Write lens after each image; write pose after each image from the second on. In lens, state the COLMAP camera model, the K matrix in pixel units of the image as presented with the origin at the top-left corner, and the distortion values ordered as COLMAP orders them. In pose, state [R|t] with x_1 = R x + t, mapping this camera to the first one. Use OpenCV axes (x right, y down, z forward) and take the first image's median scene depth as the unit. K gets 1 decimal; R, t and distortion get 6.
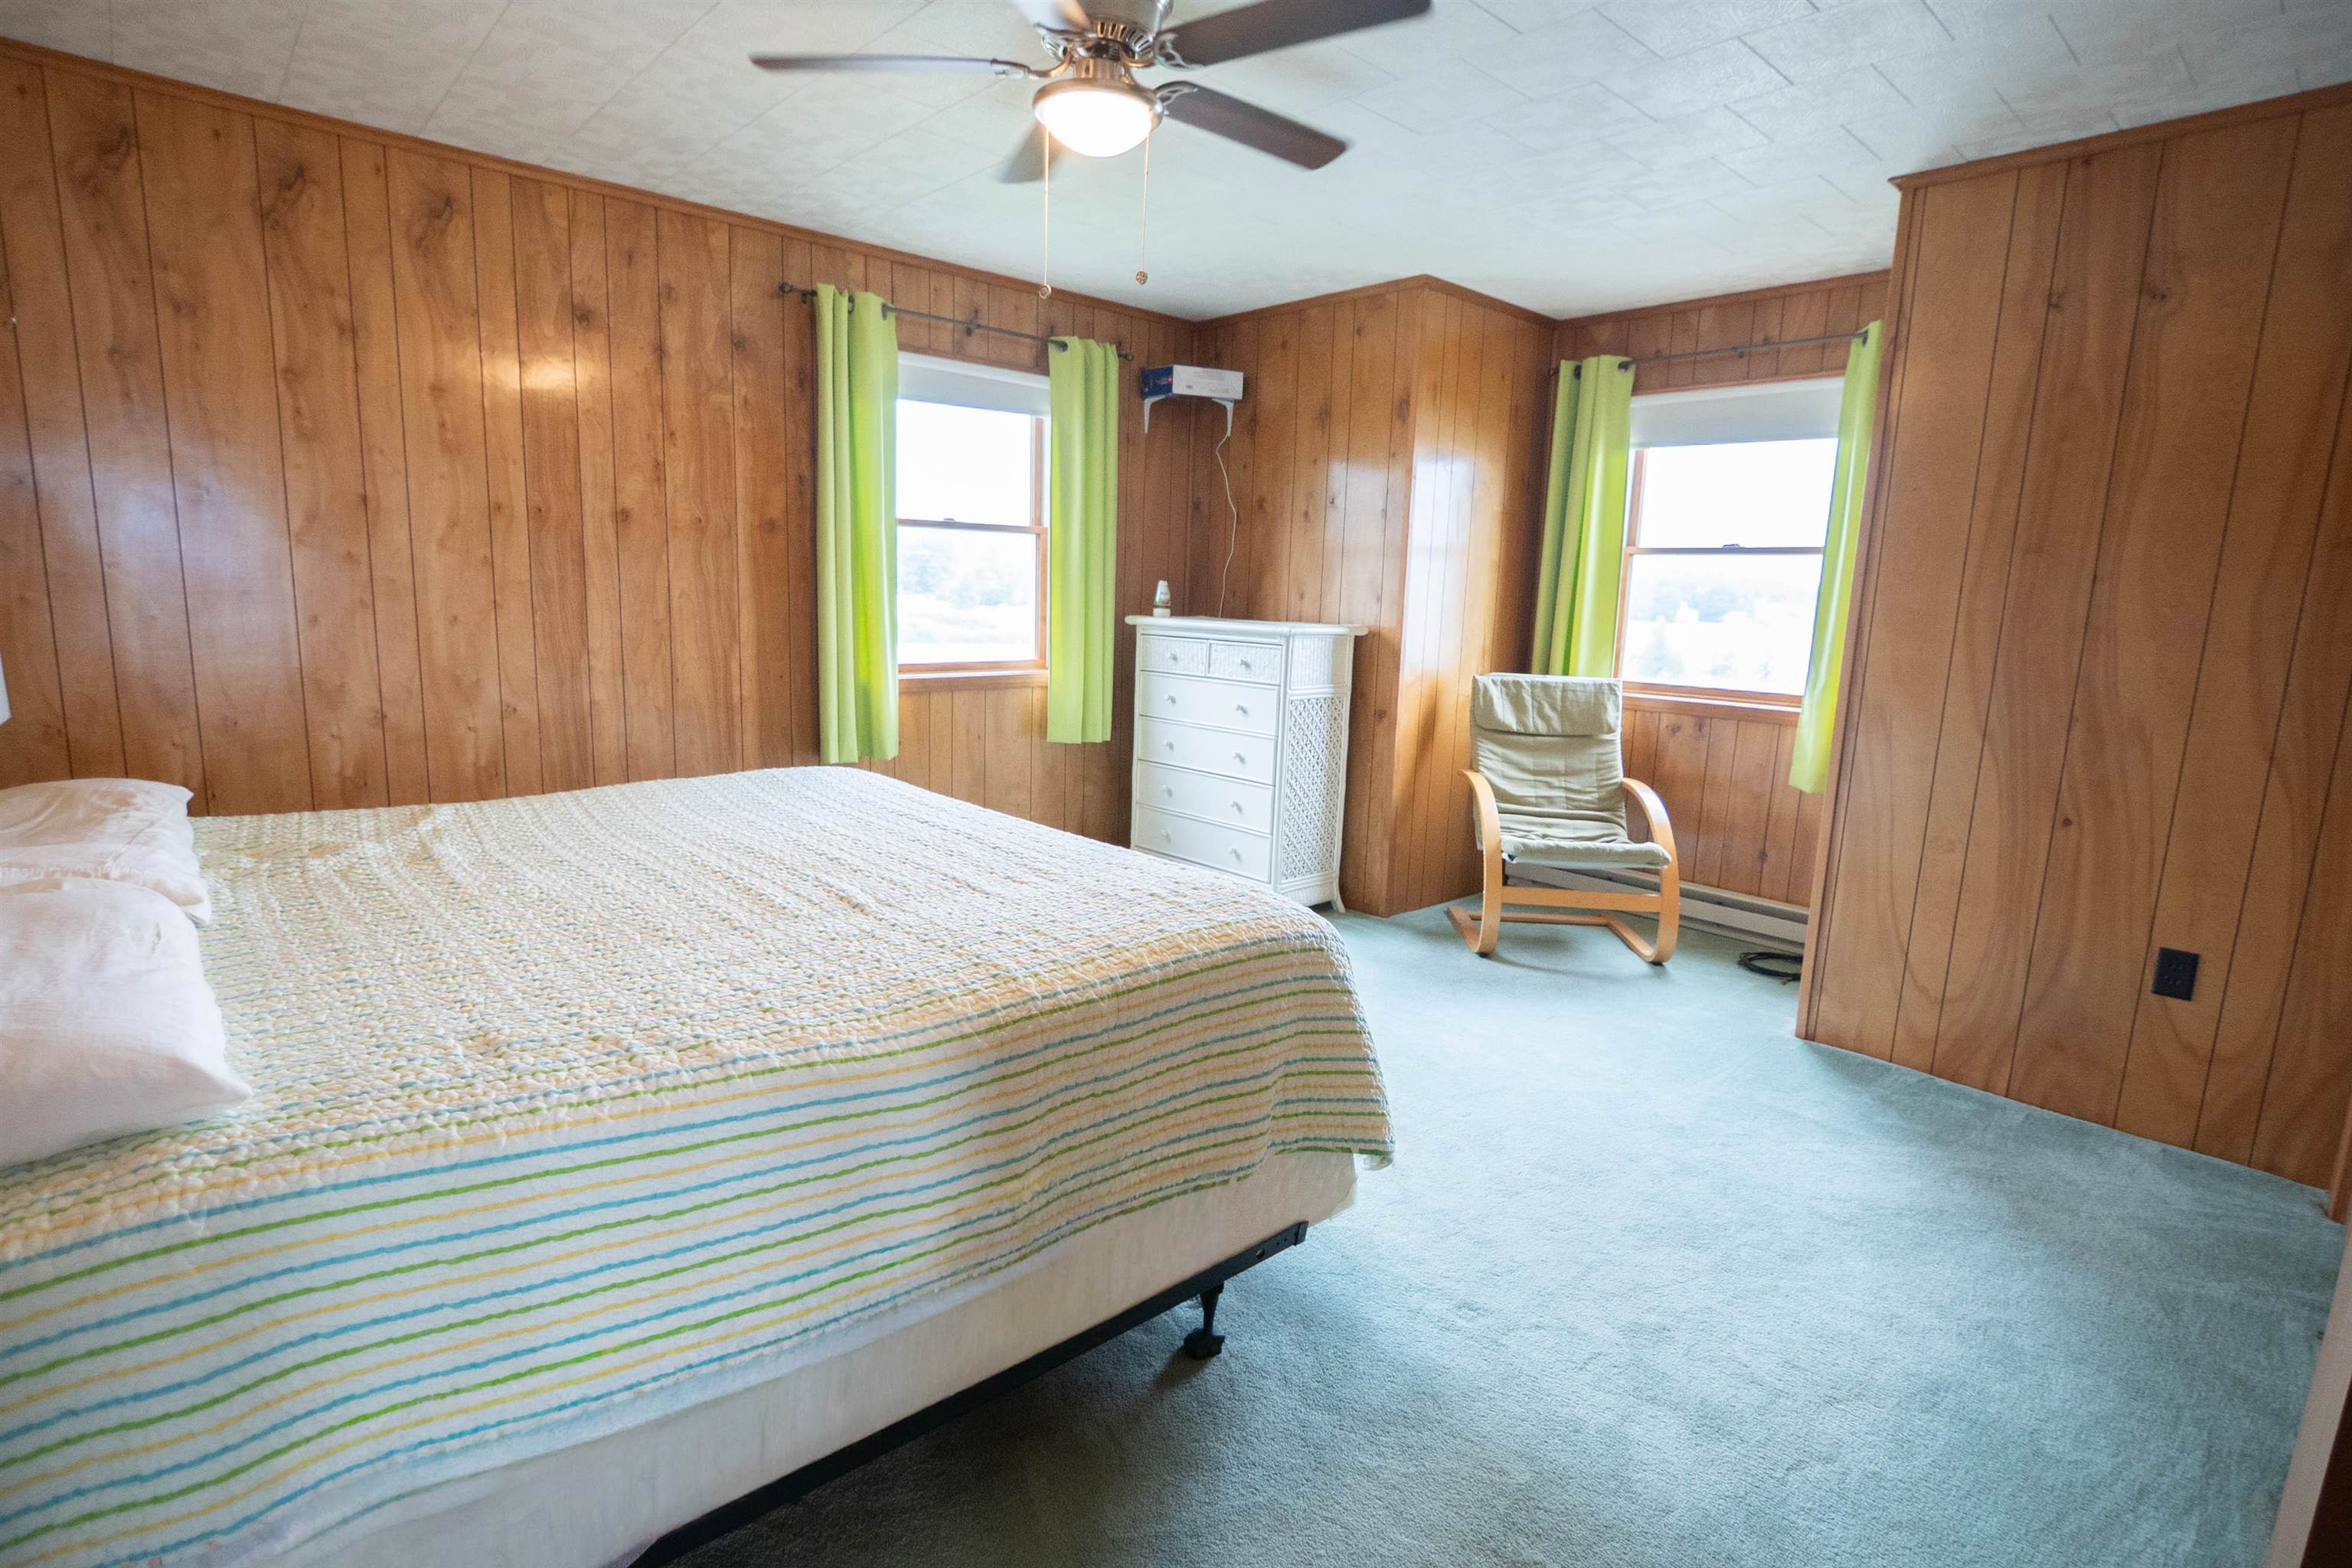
lens RADIAL K [[1169.6, 0, 1164.1], [0, 1169.6, 791.2], [0, 0, 1]] dist [-0.014514, 0.001838]
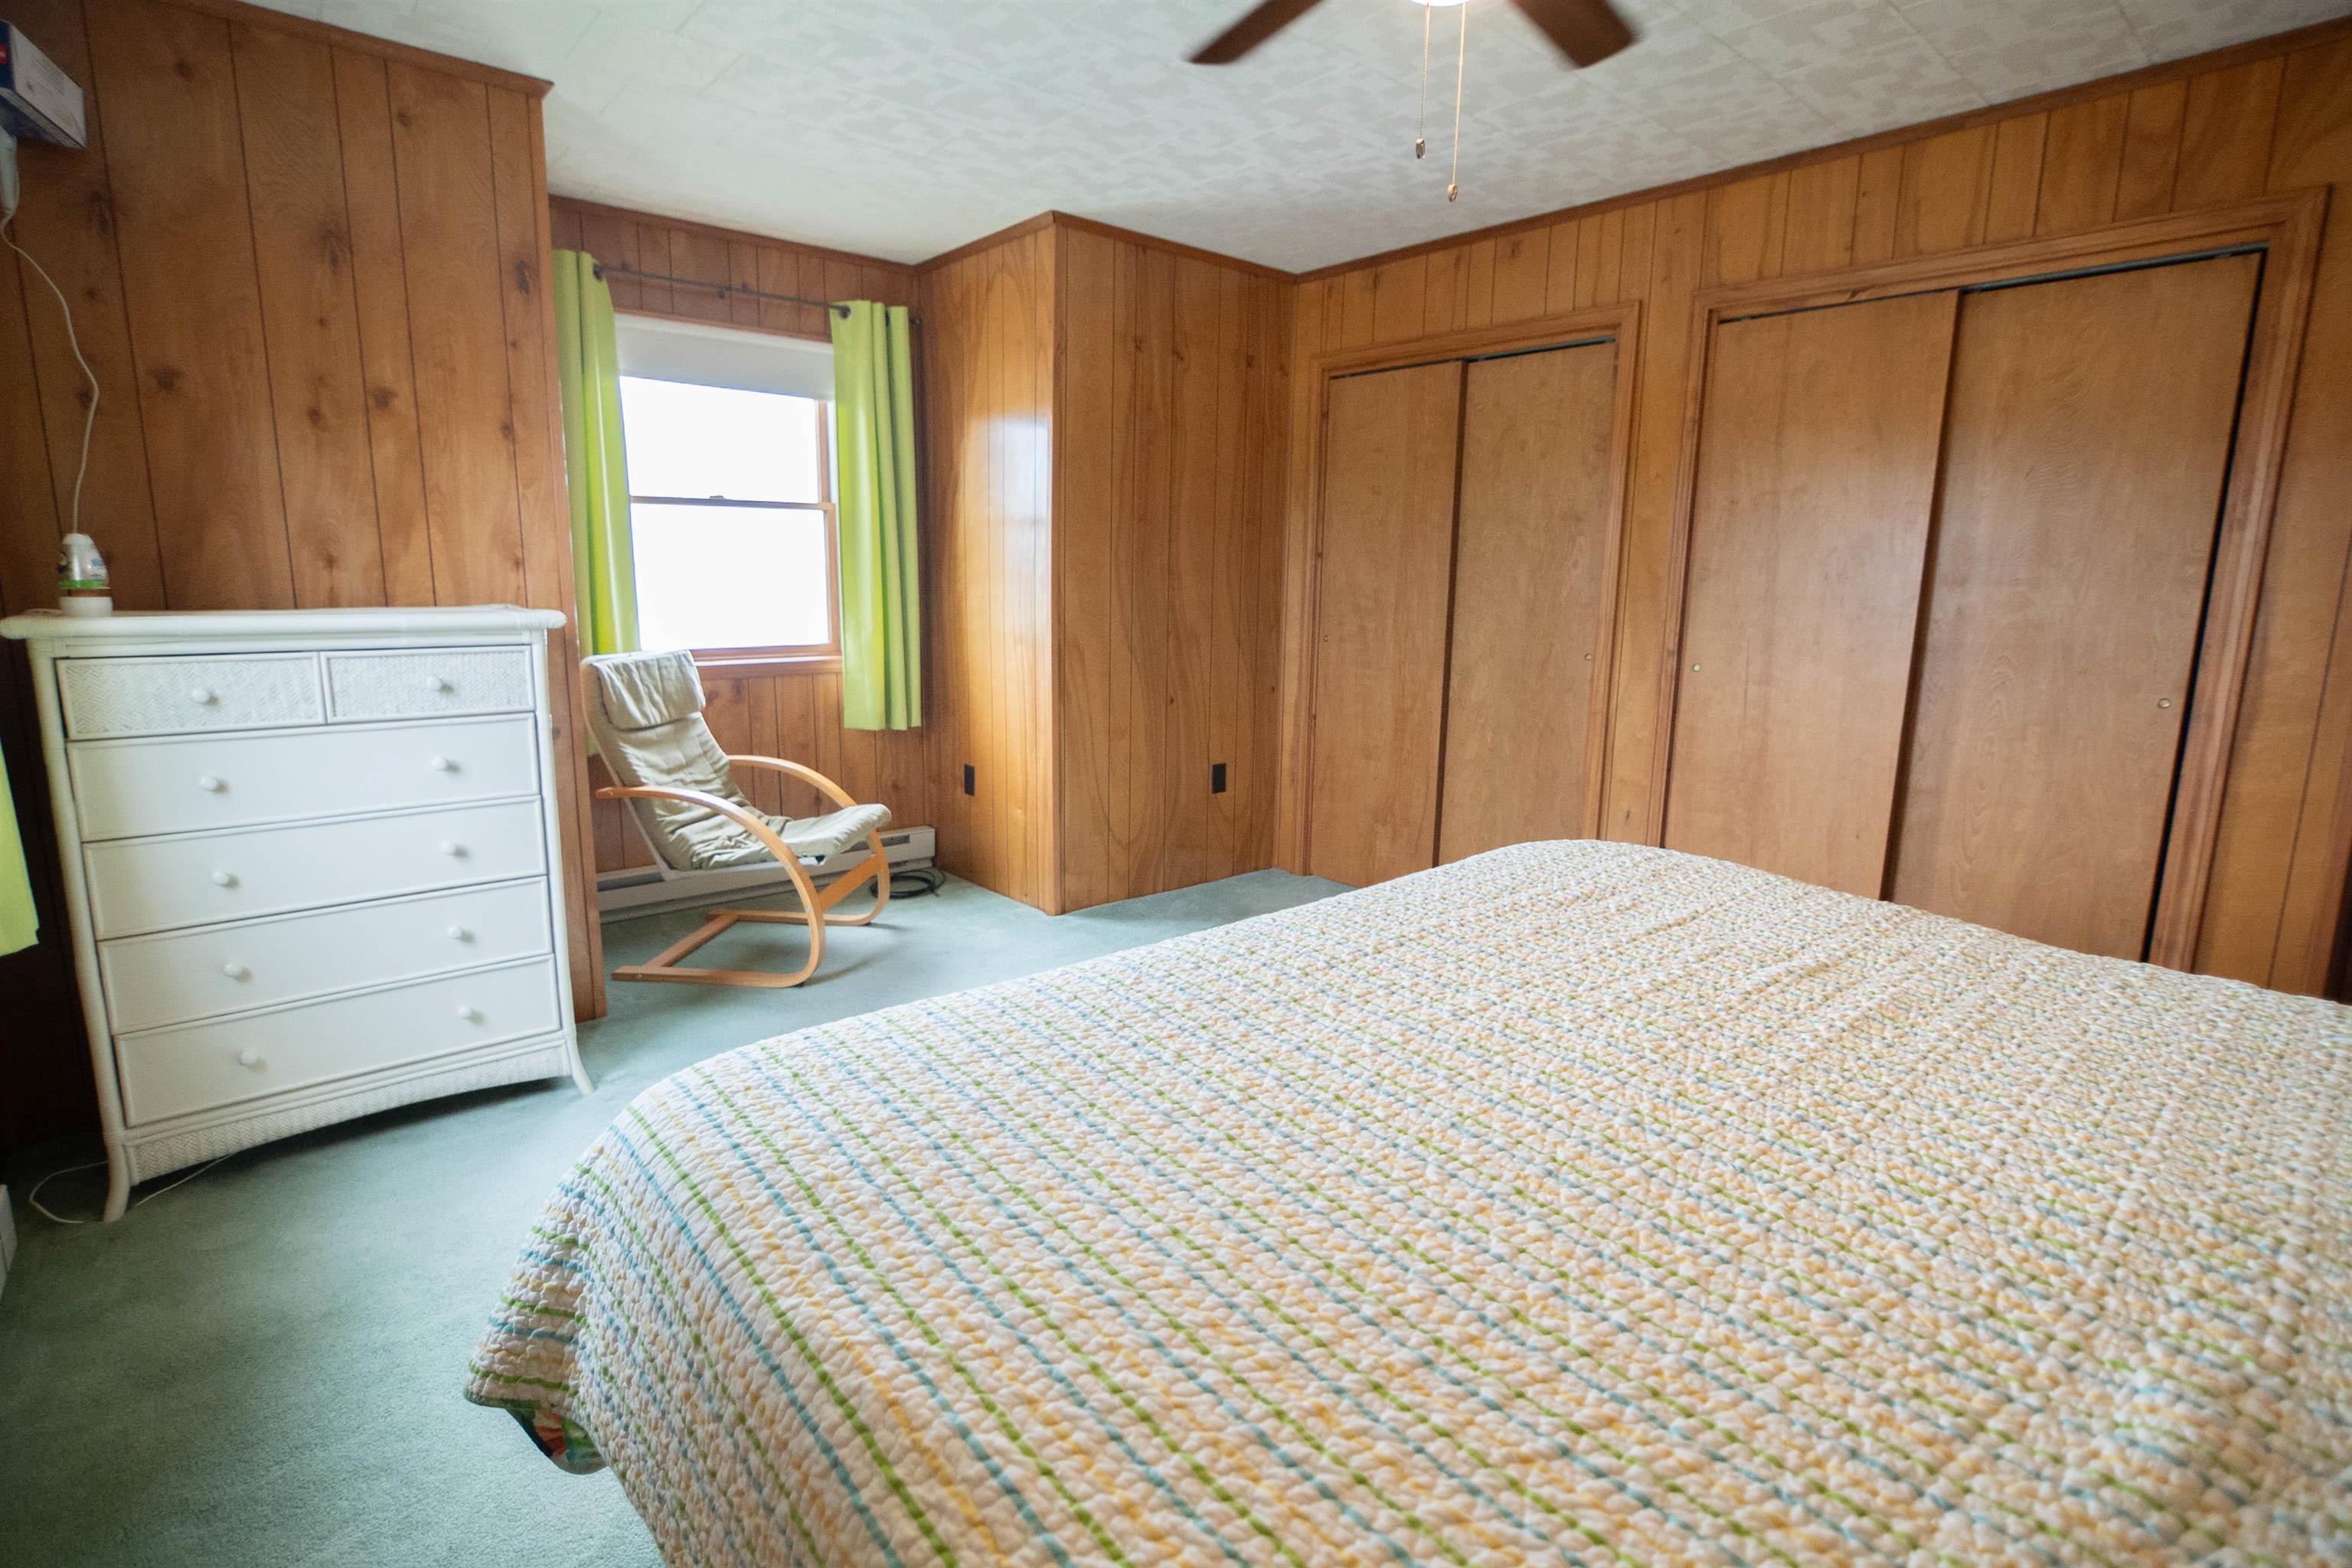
lens RADIAL K [[1129.9, 0, 1174.8], [0, 1129.9, 778.4], [0, 0, 1]] dist [-0.028139, 0.008702]
pose [[0.010109, -0.210212, 0.977603, -0.468459], [0.159663, 0.965450, 0.205948, -0.122310], [-0.987120, 0.154005, 0.043323, 0.647476]]
